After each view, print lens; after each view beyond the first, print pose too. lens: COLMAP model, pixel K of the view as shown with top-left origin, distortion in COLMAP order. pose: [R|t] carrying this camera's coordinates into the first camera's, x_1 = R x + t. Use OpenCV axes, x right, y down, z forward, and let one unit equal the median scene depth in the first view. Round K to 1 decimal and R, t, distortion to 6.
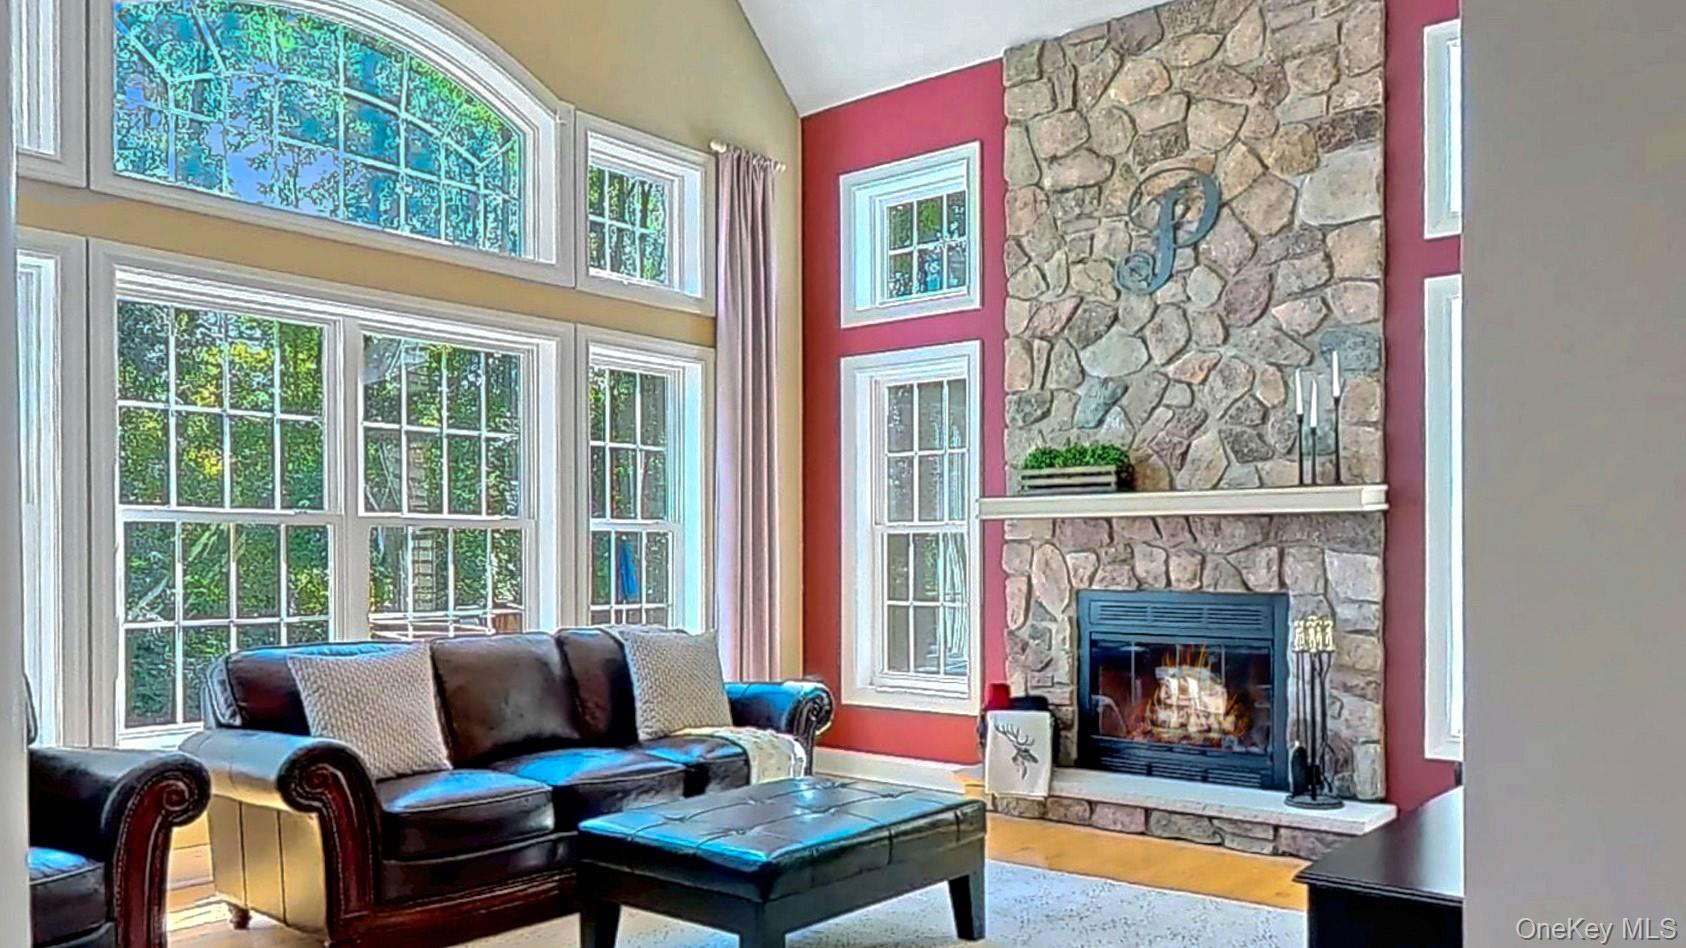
lens RADIAL K [[1358.1, 0, 843.3], [0, 1358.1, 550.3], [0, 0, 1]] dist [0.020063, 0.001127]
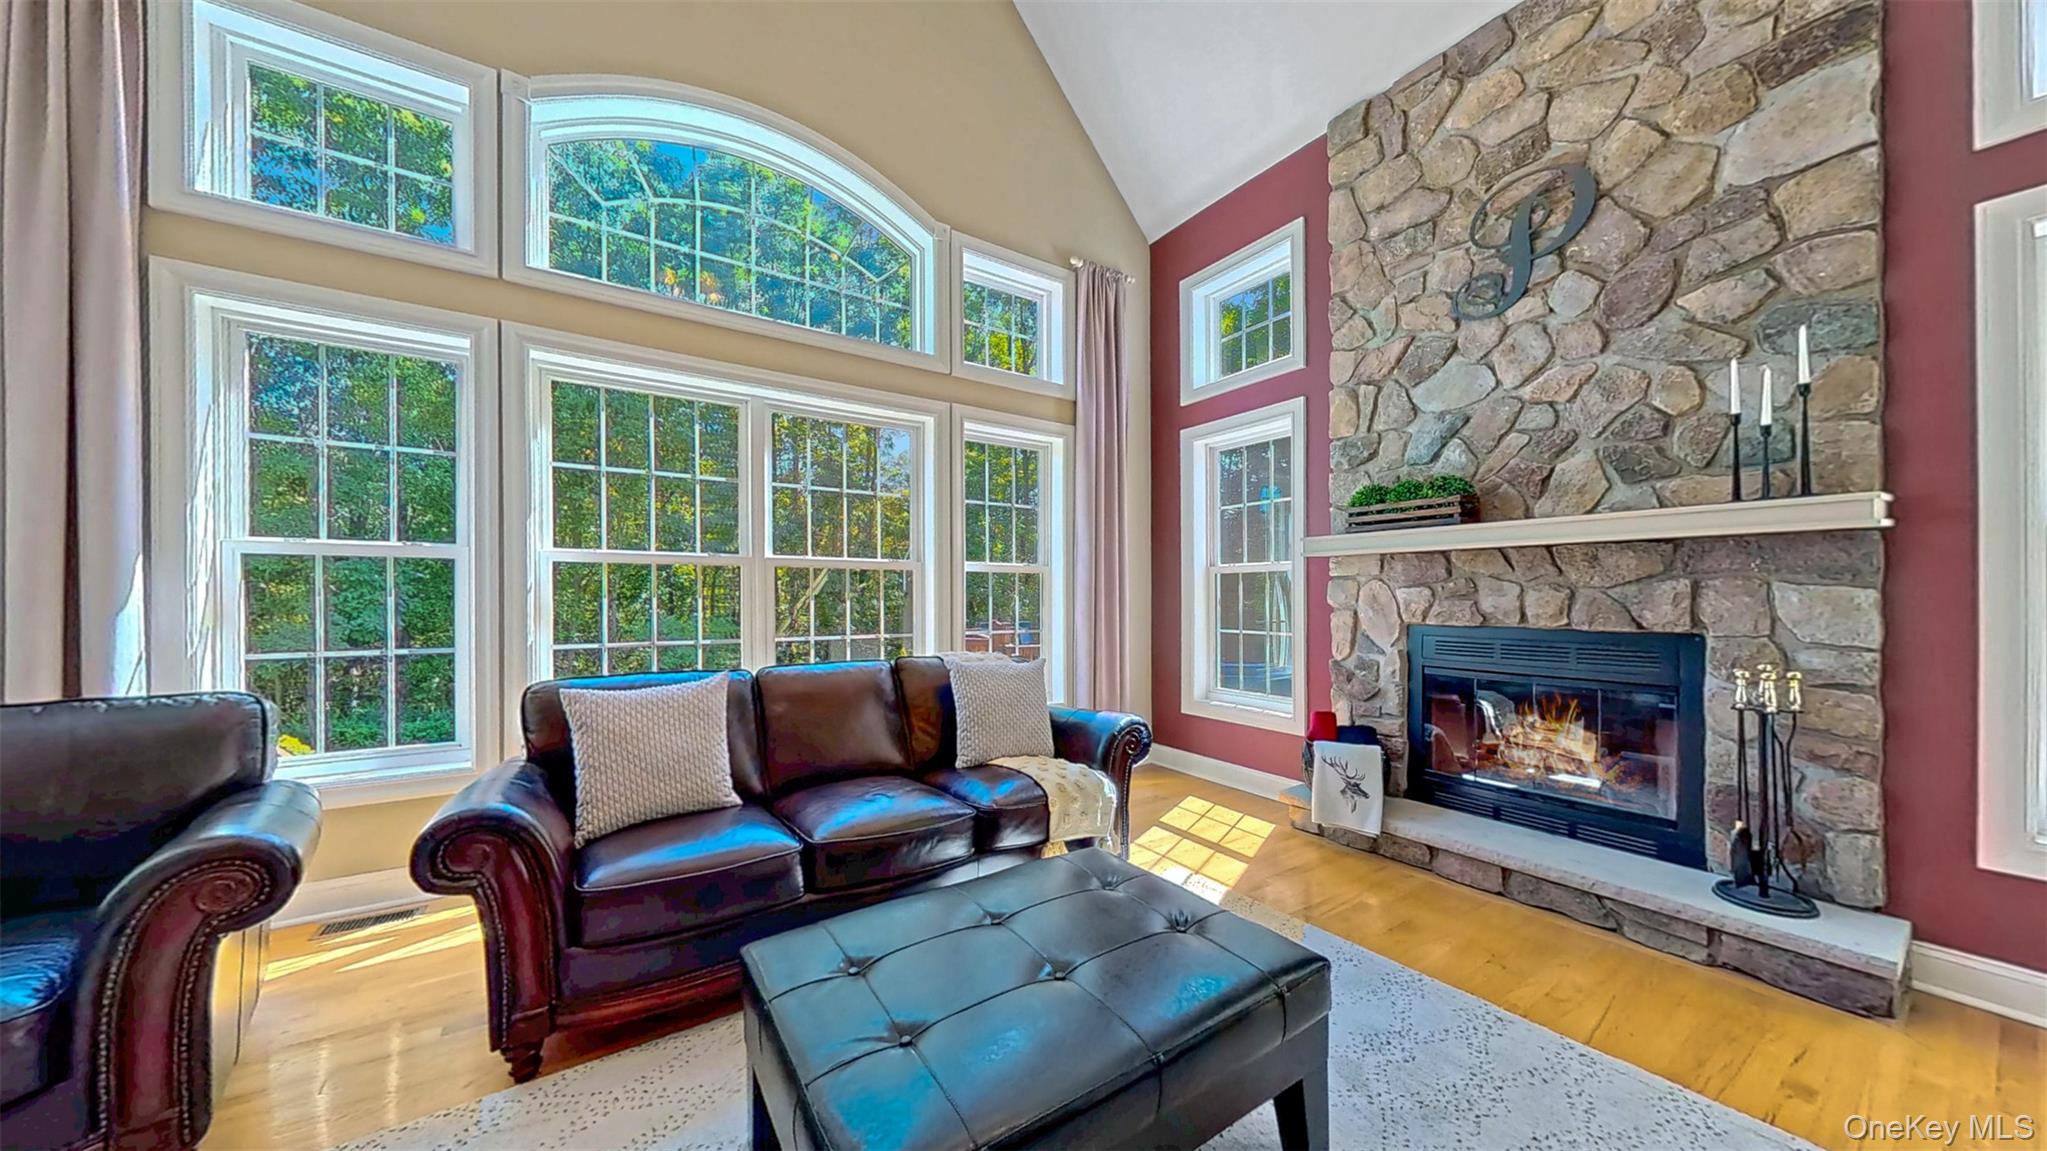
lens RADIAL K [[658.5, 0, 1029.0], [0, 658.5, 591.8], [0, 0, 1]] dist [0.001834, 0.000086]
pose [[0.960758, -0.001065, -0.277387, 0.037821], [0.000848, 0.999999, -0.000902, 0.005317], [0.277387, 0.000632, 0.960758, 0.470285]]
